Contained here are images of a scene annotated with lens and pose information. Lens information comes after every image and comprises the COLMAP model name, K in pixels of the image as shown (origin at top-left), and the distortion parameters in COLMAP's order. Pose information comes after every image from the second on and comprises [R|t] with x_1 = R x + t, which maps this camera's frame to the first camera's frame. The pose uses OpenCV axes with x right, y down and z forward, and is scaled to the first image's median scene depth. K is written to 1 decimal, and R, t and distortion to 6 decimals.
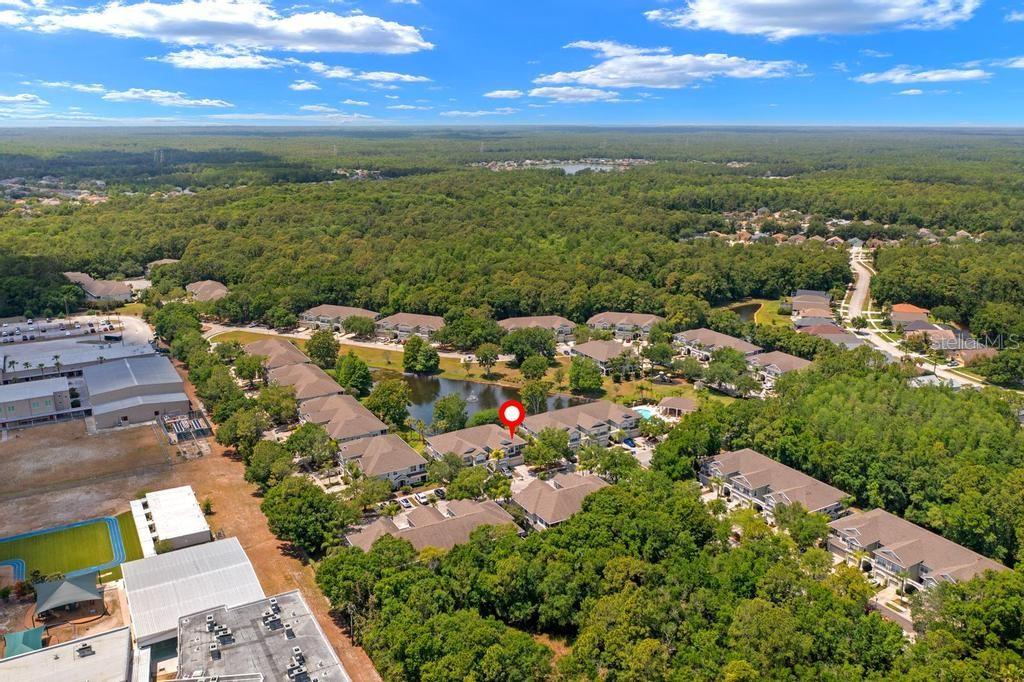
lens RADIAL K [[820.1, 0, 512.0], [0, 820.1, 341.0], [0, 0, 1]] dist [-0.005248, -0.001087]
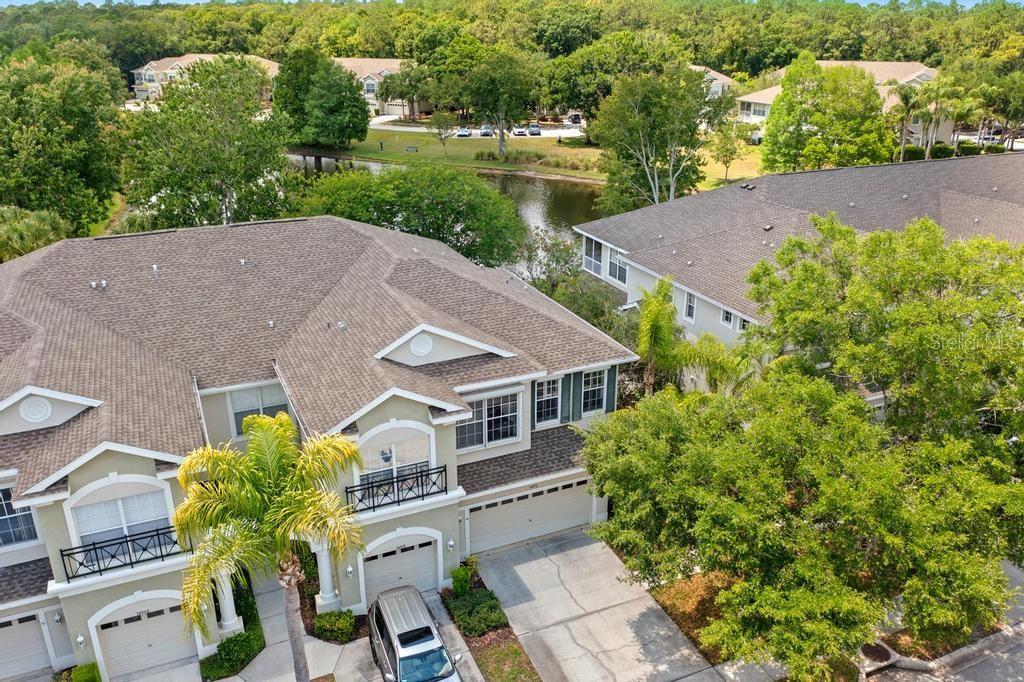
lens RADIAL K [[820.1, 0, 512.0], [0, 820.1, 341.0], [0, 0, 1]] dist [-0.005248, -0.001087]
pose [[0.995285, 0.031695, -0.091664, 0.011711], [-0.021052, 0.993163, 0.114822, 0.104799], [0.094677, -0.112351, 0.989148, 0.860558]]
